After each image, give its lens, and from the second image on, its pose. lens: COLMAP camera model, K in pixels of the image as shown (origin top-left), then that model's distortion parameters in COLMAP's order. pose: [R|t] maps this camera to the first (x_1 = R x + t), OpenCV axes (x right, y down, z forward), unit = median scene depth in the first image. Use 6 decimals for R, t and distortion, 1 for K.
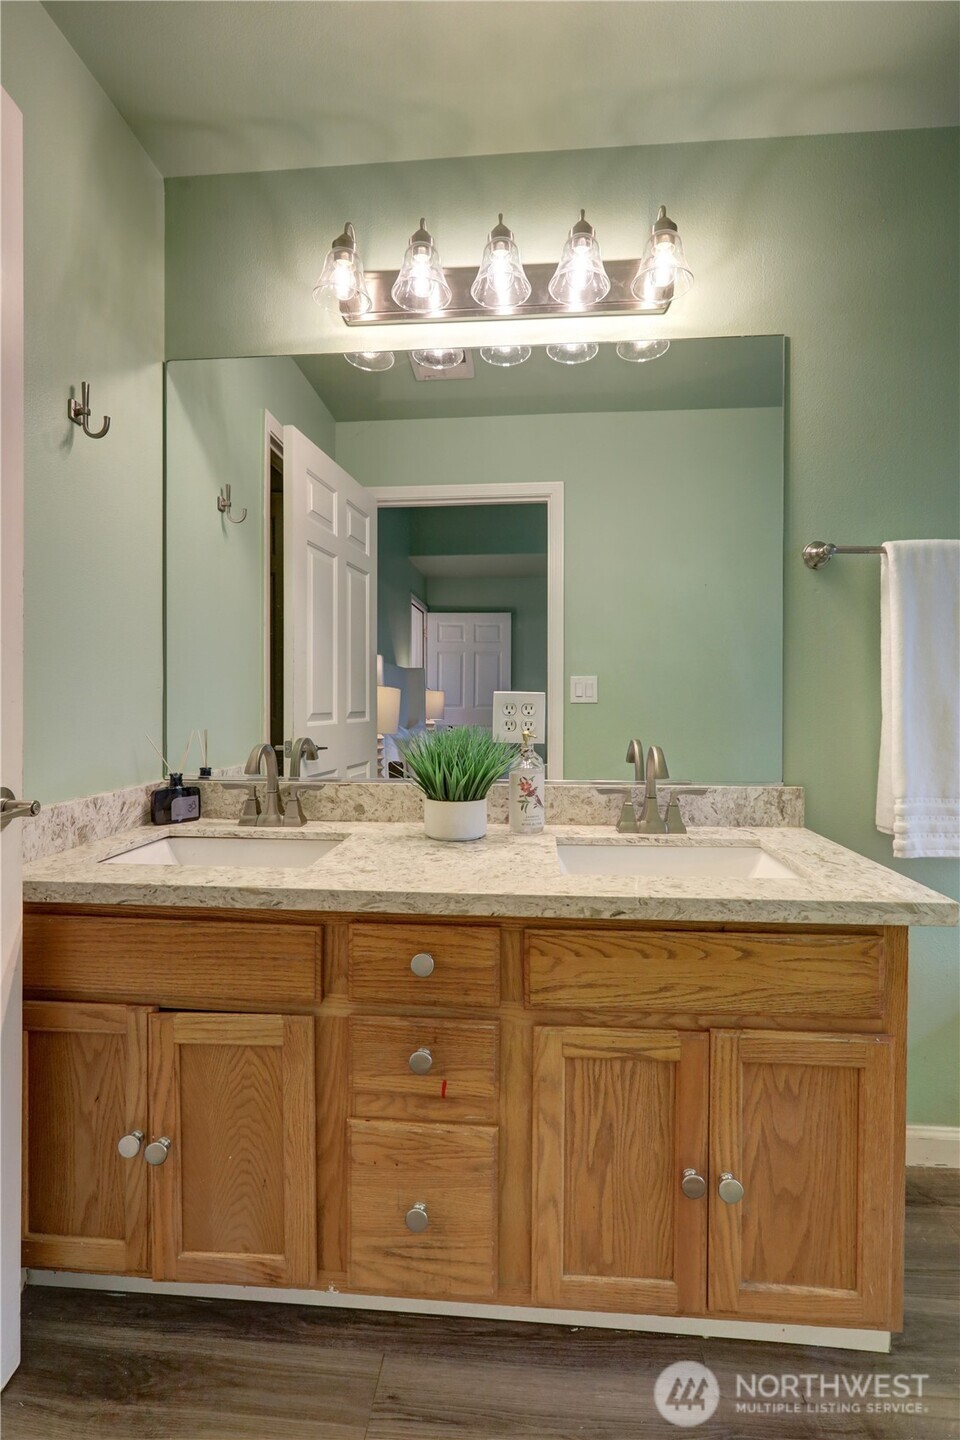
lens RADIAL K [[680.5, 0, 479.9], [0, 680.5, 701.5], [0, 0, 1]] dist [-0.000299, 0.000924]
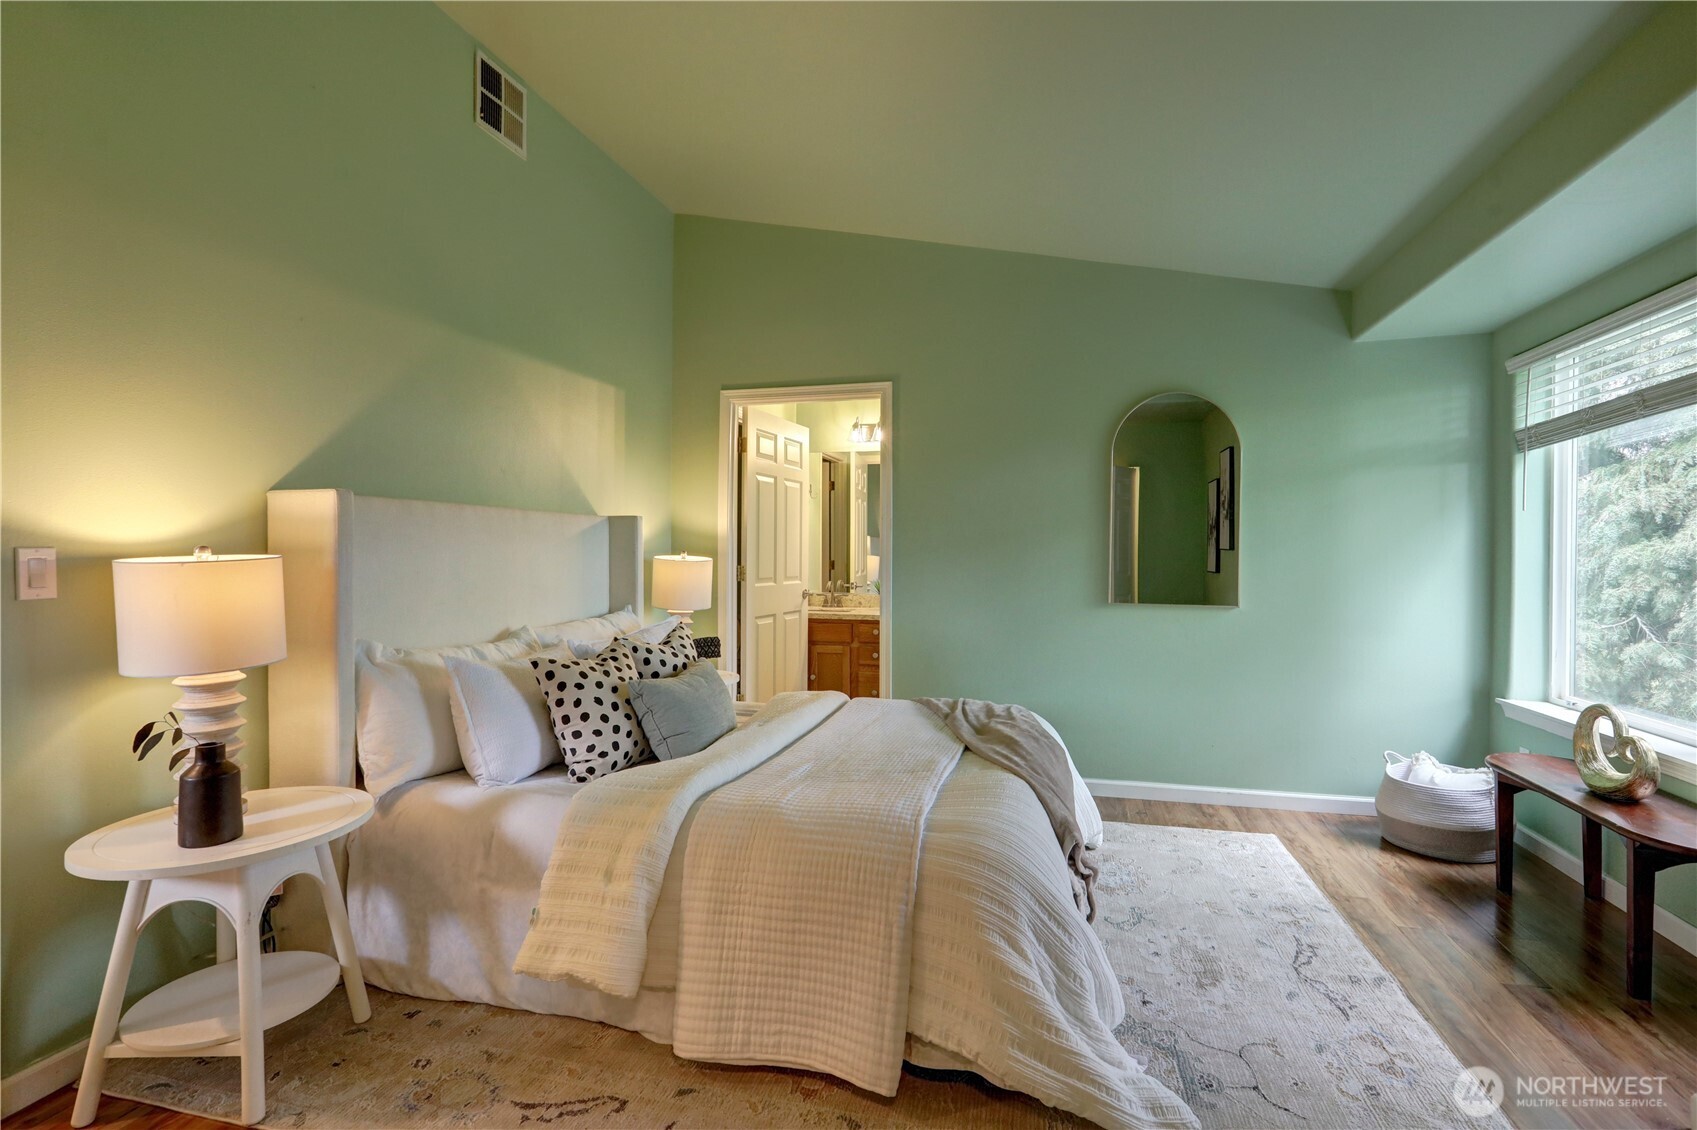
lens RADIAL K [[801.9, 0, 848.5], [0, 801.9, 565.0], [0, 0, 1]] dist [-0.000299, 0.000924]
pose [[0.984681, 0.008204, -0.174171, 0.619472], [-0.007225, 0.999954, 0.006257, -0.068880], [0.174215, -0.004903, 0.984695, -3.956894]]
